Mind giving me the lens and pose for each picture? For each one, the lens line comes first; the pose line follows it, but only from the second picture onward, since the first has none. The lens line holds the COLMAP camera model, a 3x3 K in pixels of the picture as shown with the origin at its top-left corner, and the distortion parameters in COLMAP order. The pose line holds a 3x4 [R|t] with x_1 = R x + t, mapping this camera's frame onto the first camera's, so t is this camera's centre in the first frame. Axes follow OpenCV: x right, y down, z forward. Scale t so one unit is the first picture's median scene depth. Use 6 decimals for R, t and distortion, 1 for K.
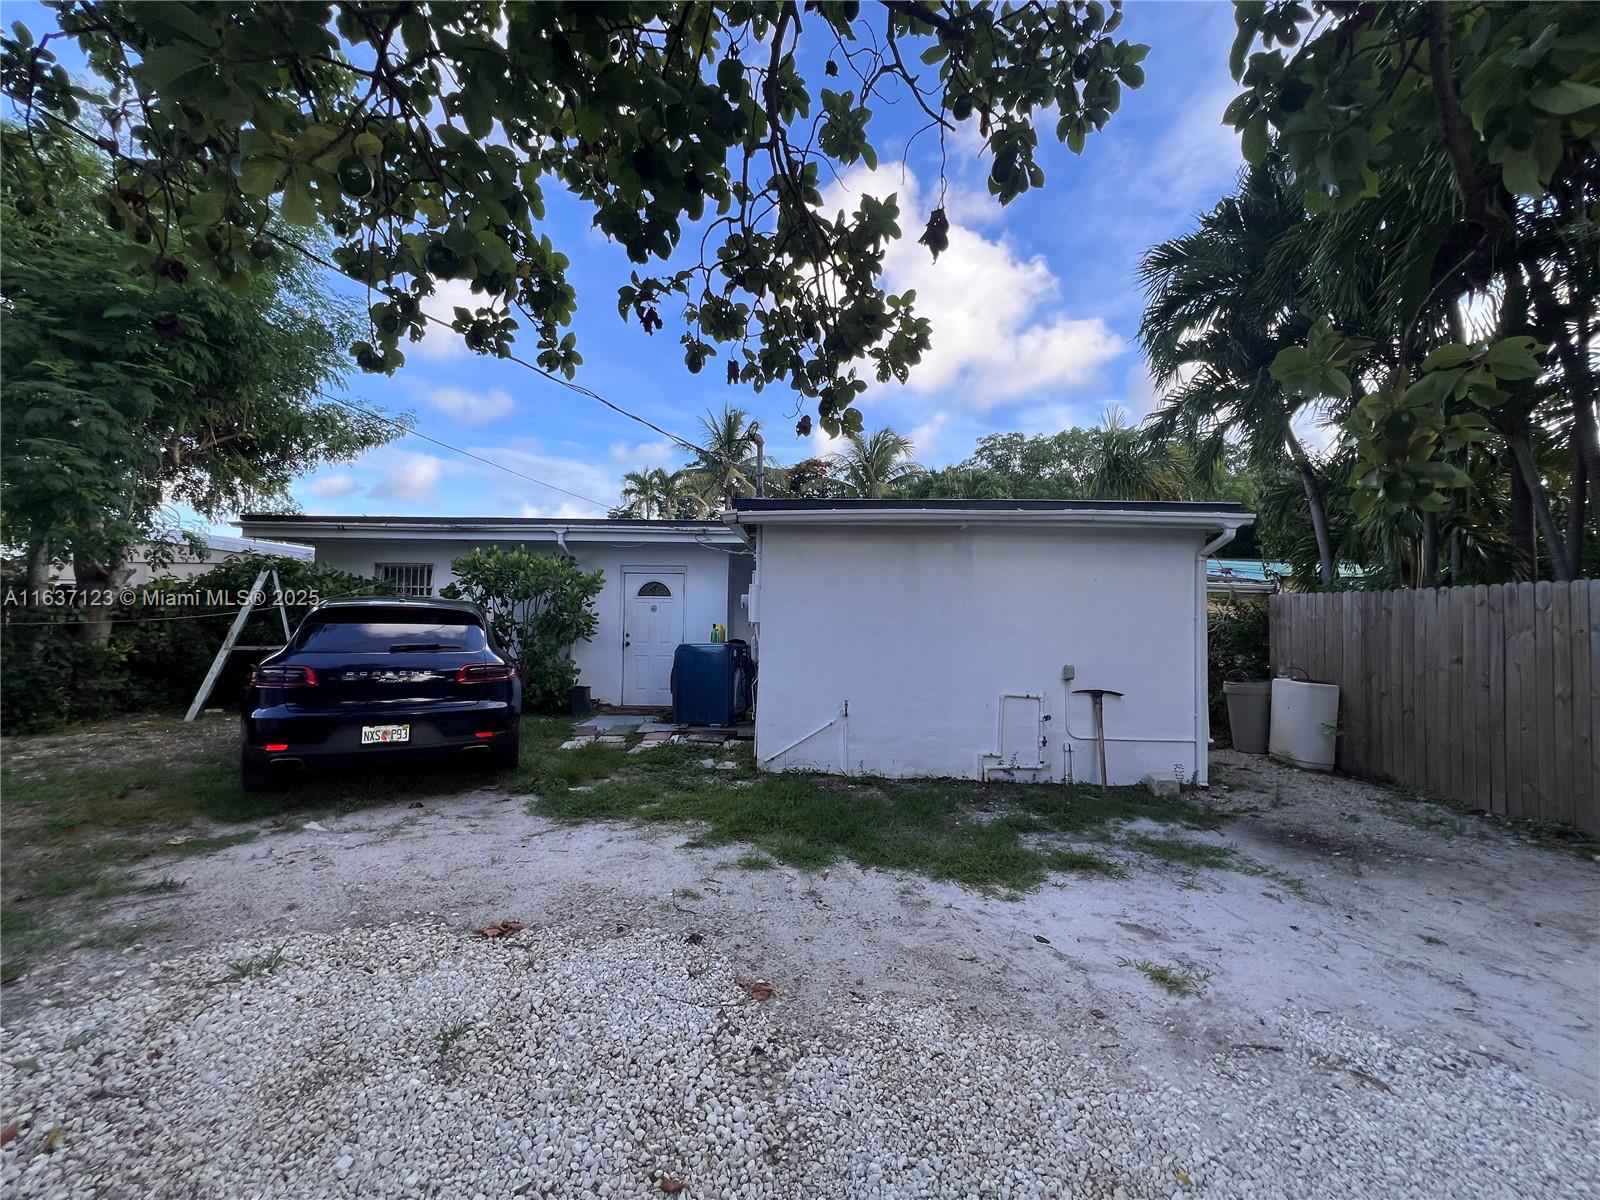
lens RADIAL K [[647.9, 0, 798.9], [0, 647.9, 598.8], [0, 0, 1]] dist [0.001682, -0.000012]
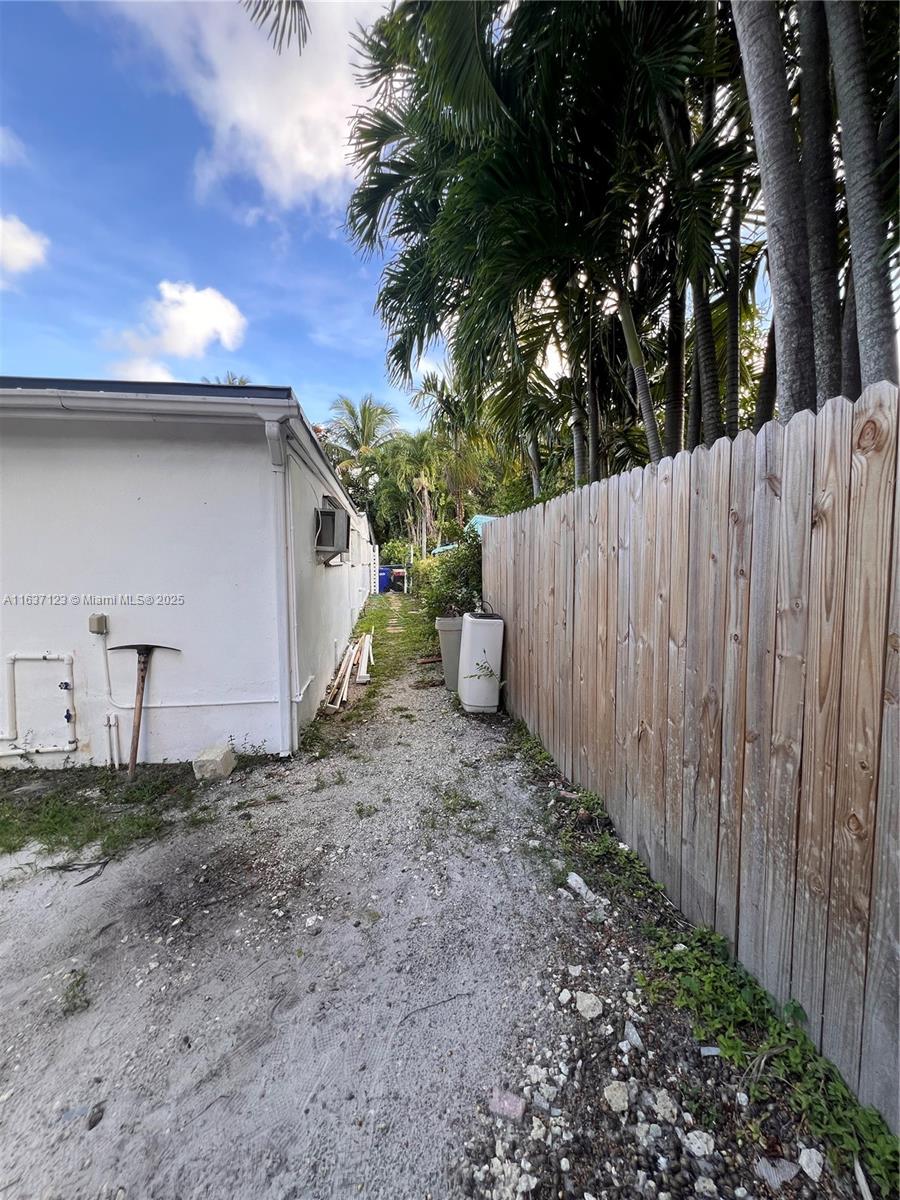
lens RADIAL K [[485.9, 0, 452.6], [0, 485.9, 602.8], [0, 0, 1]] dist [0.001682, -0.000012]
pose [[0.989072, -0.039480, 0.142046, 0.741195], [0.023149, 0.993114, 0.114838, 0.034453], [-0.145602, -0.110295, 0.983176, 0.391085]]
